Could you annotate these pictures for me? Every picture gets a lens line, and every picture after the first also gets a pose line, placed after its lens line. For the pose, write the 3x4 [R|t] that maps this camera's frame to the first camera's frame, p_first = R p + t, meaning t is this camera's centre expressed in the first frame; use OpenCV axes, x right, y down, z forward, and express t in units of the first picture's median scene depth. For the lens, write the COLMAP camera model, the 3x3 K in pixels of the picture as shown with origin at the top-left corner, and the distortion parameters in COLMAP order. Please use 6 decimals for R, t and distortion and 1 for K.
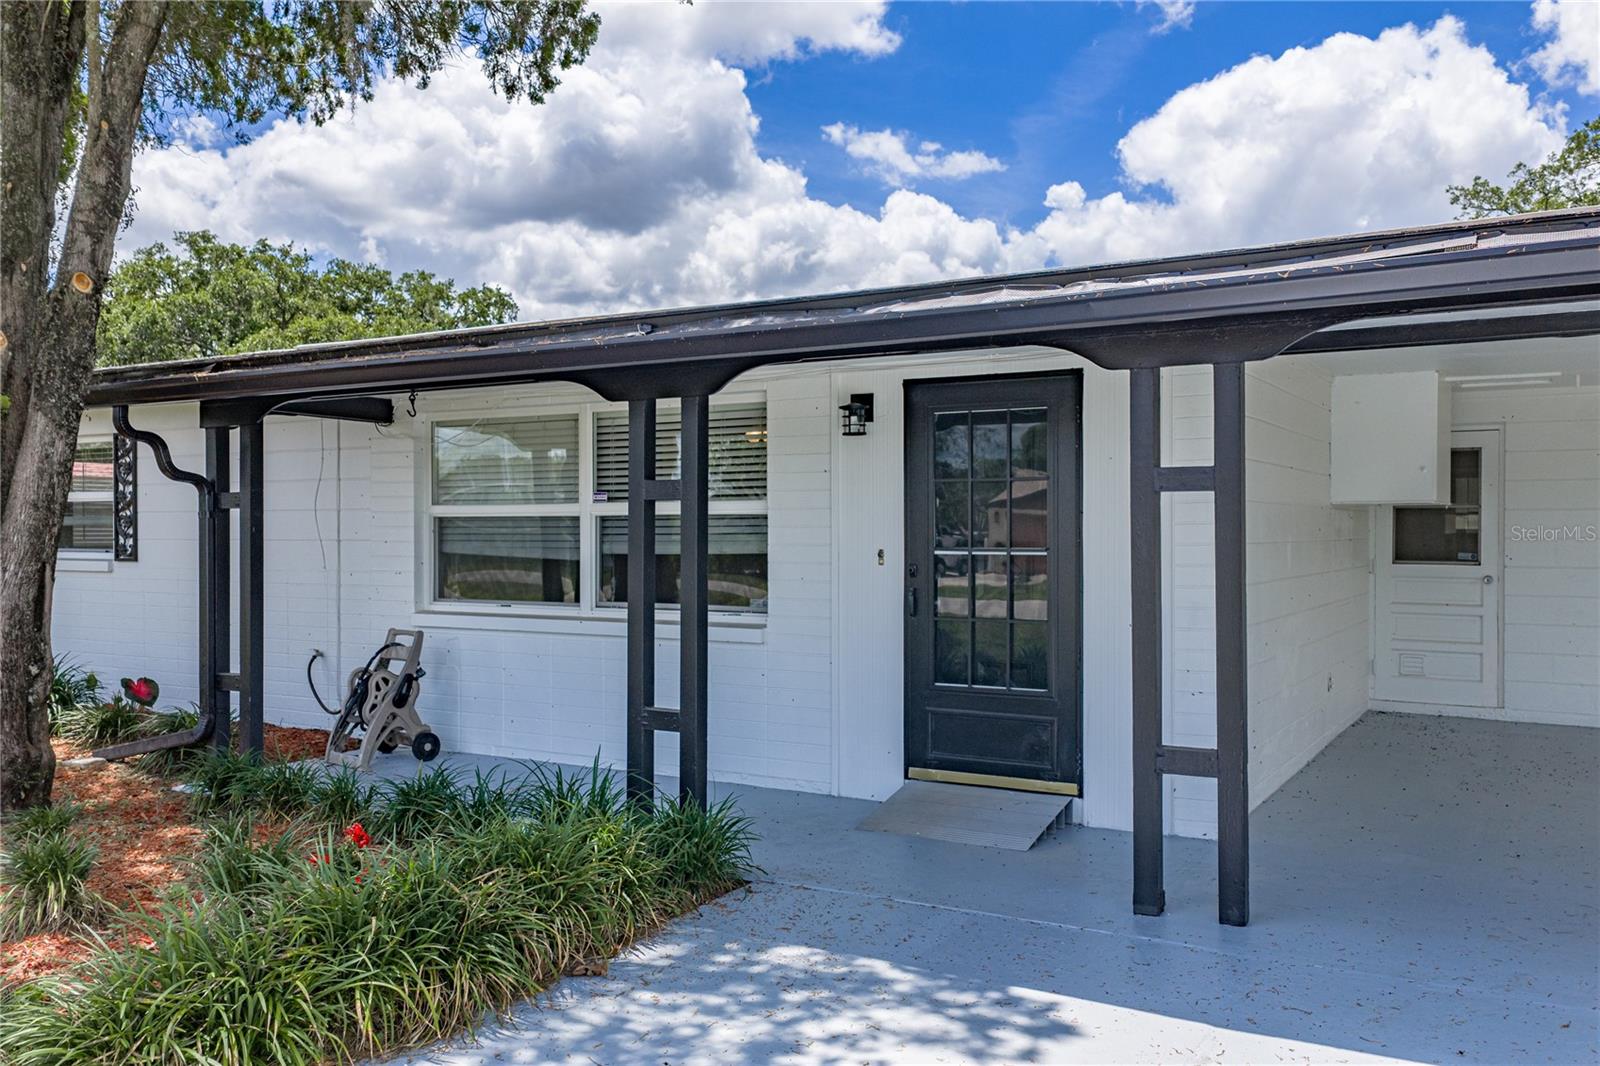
lens RADIAL K [[1387.2, 0, 803.6], [0, 1387.2, 541.6], [0, 0, 1]] dist [0.064516, -0.002964]
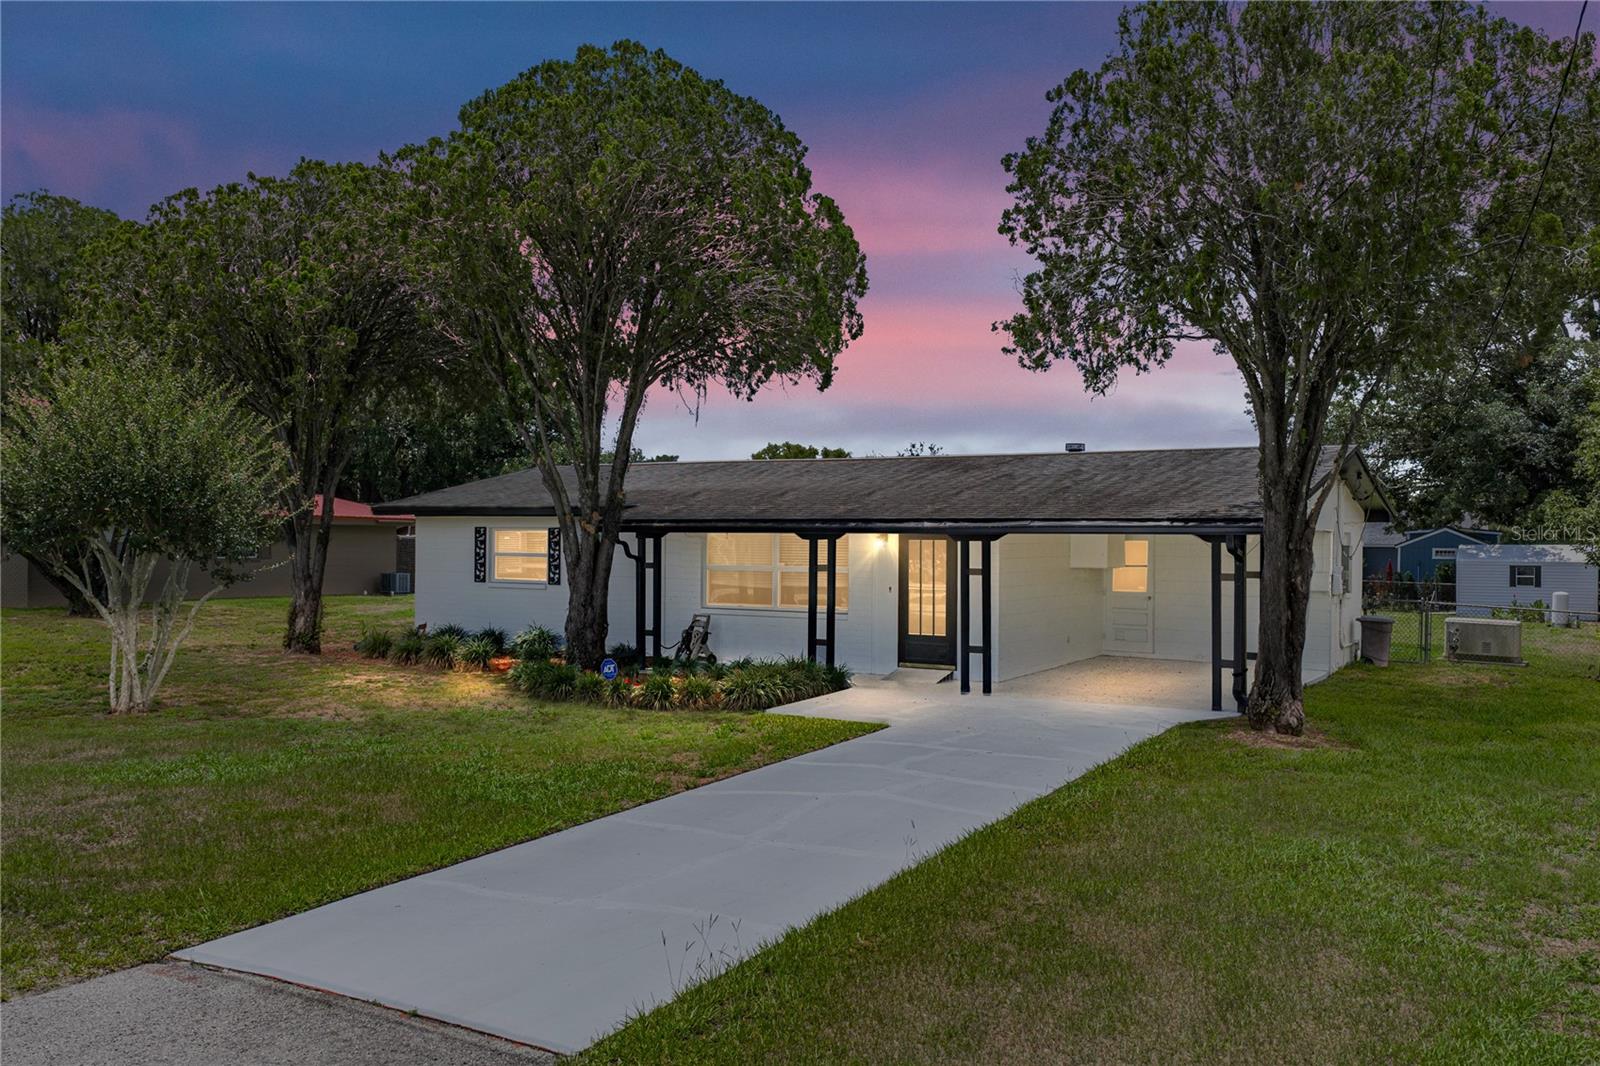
lens RADIAL K [[1387.2, 0, 803.6], [0, 1387.2, 541.6], [0, 0, 1]] dist [0.064516, -0.002964]
pose [[0.999958, 0.008155, 0.004233, -0.114168], [-0.008117, 0.999927, -0.008938, -0.050402], [-0.004306, 0.008903, 0.999951, -1.558781]]
